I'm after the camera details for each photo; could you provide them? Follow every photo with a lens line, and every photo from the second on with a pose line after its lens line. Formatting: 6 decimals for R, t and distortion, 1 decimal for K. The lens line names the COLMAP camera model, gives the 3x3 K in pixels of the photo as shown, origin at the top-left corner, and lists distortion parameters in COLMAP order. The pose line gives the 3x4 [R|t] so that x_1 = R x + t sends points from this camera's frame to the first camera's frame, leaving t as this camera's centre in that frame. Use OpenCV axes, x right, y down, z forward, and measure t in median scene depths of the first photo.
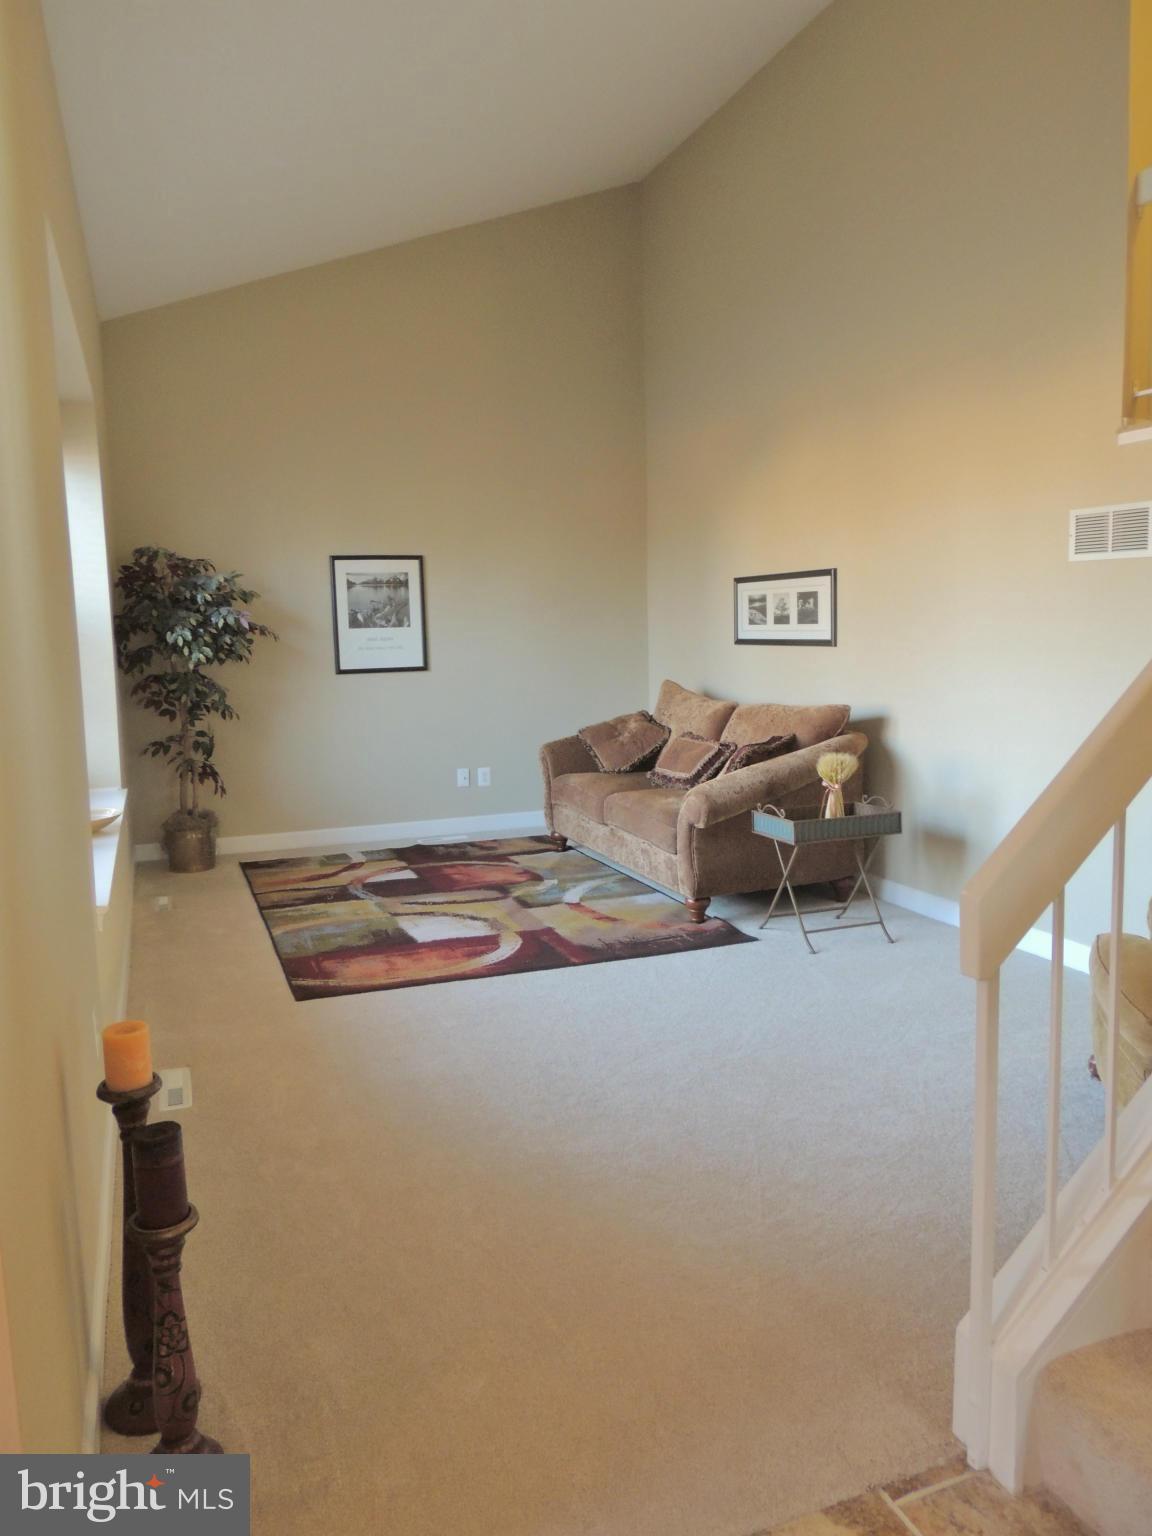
lens RADIAL K [[1105.7, 0, 576.0], [0, 1105.7, 766.6], [0, 0, 1]] dist [-0.002382, -0.002158]
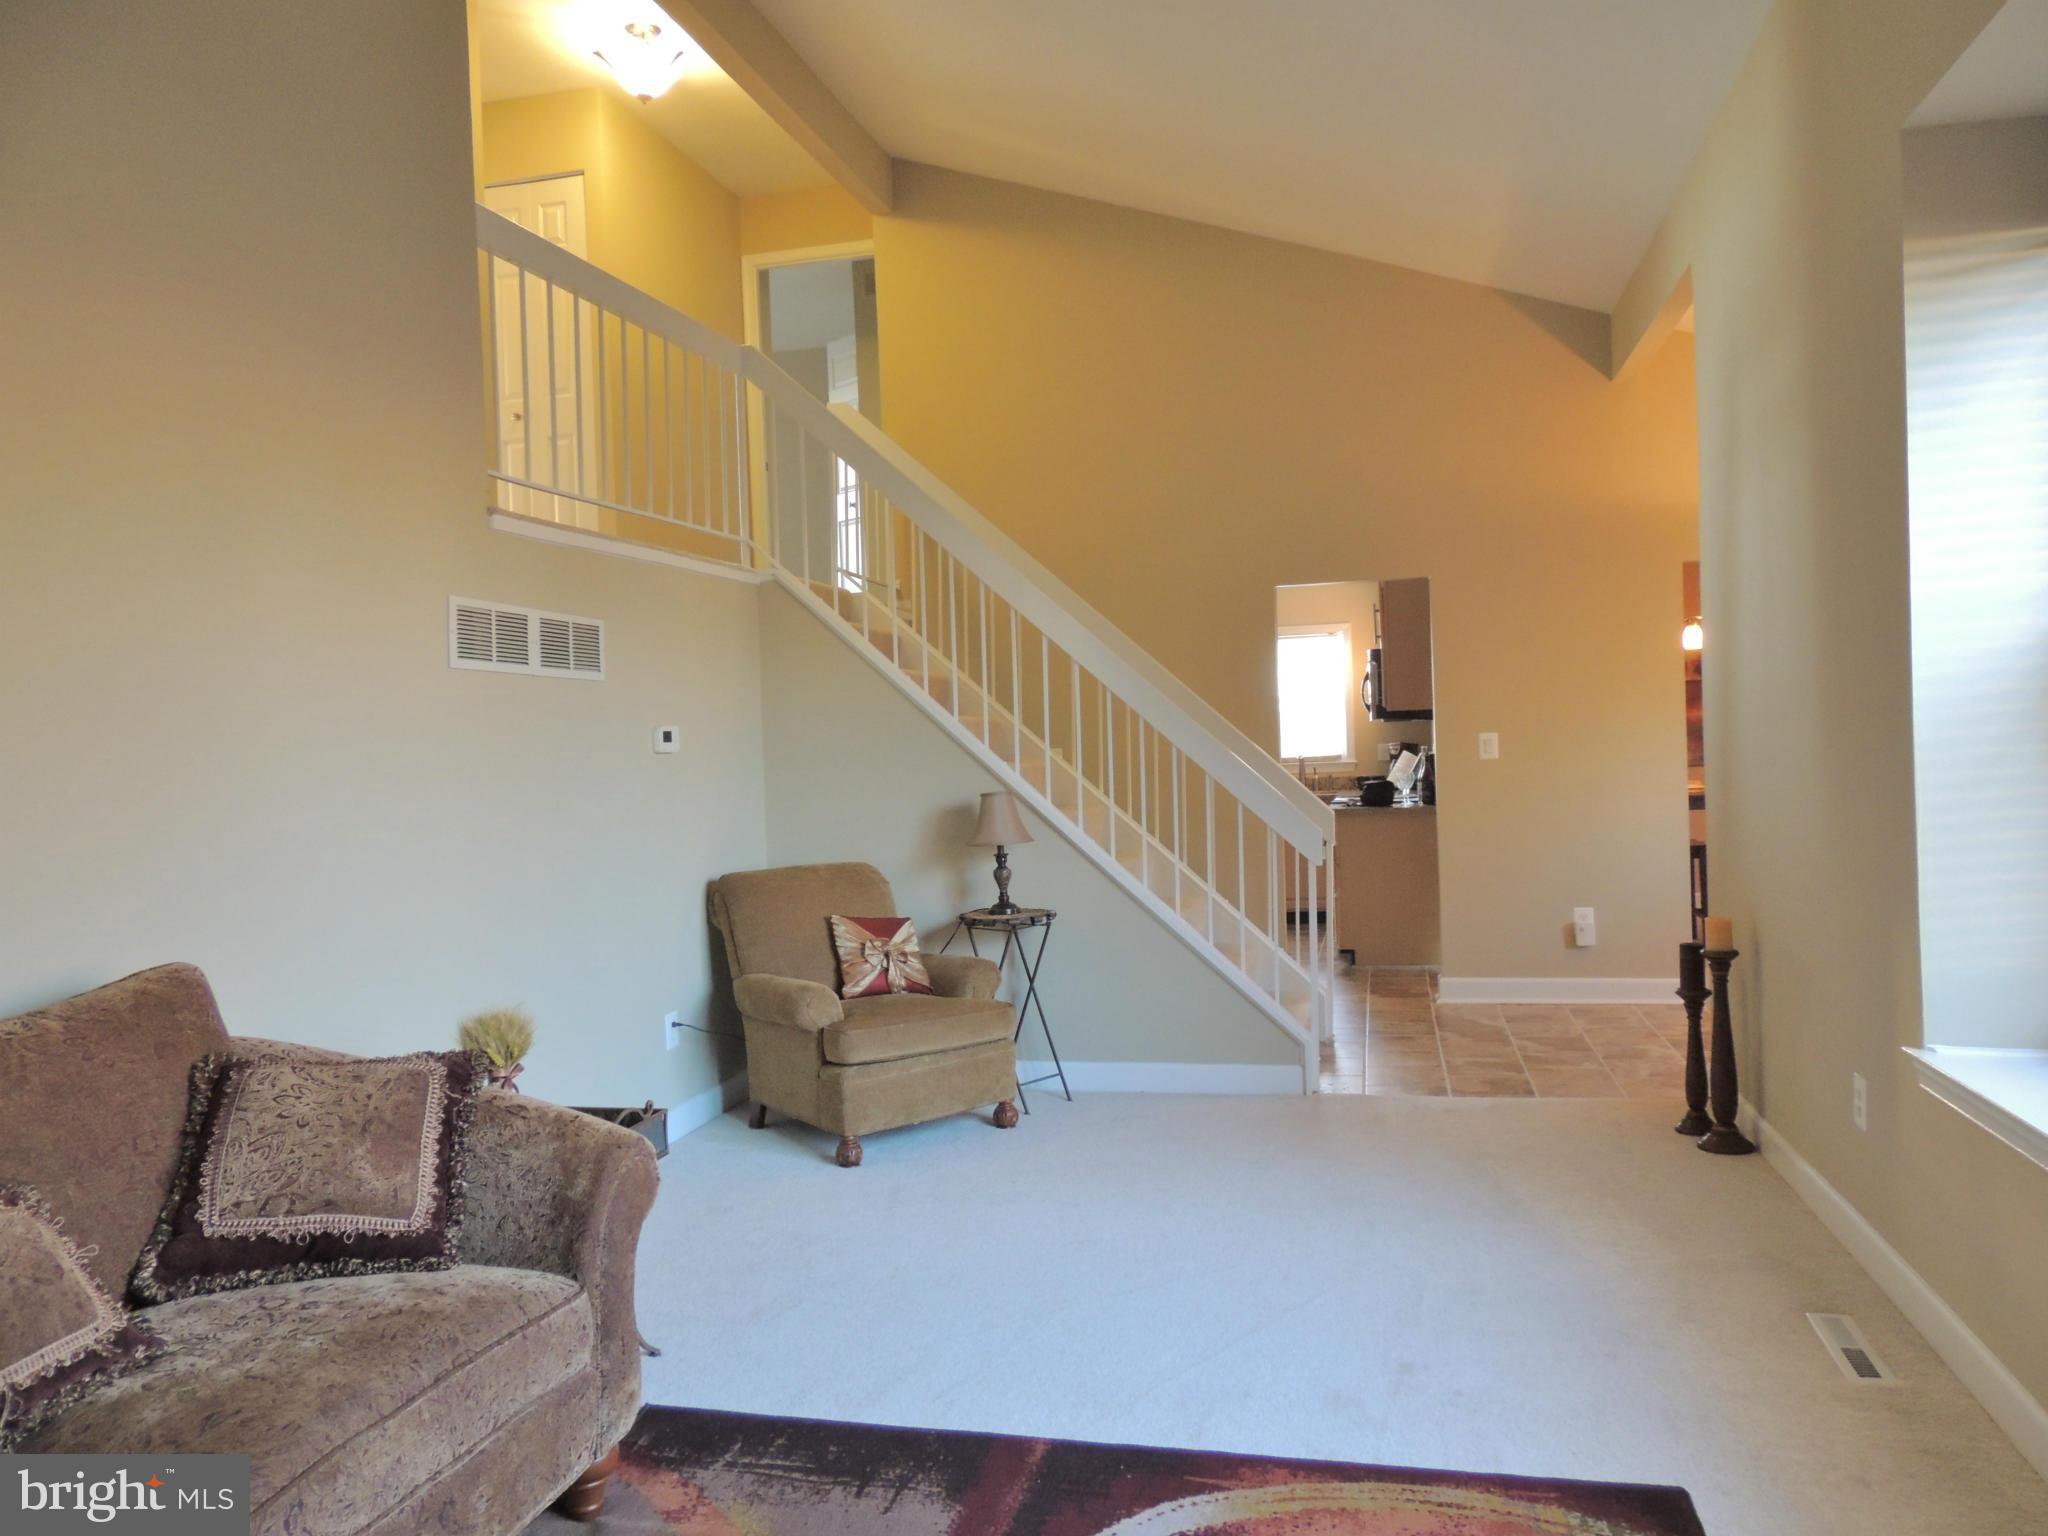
lens RADIAL K [[1474.3, 0, 1024.9], [0, 1474.3, 770.4], [0, 0, 1]] dist [-0.002382, -0.002158]
pose [[-0.789953, 0.028010, 0.612528, -0.227789], [0.111021, 0.988979, 0.097955, -0.099509], [-0.603033, 0.145383, -0.784356, 0.870029]]
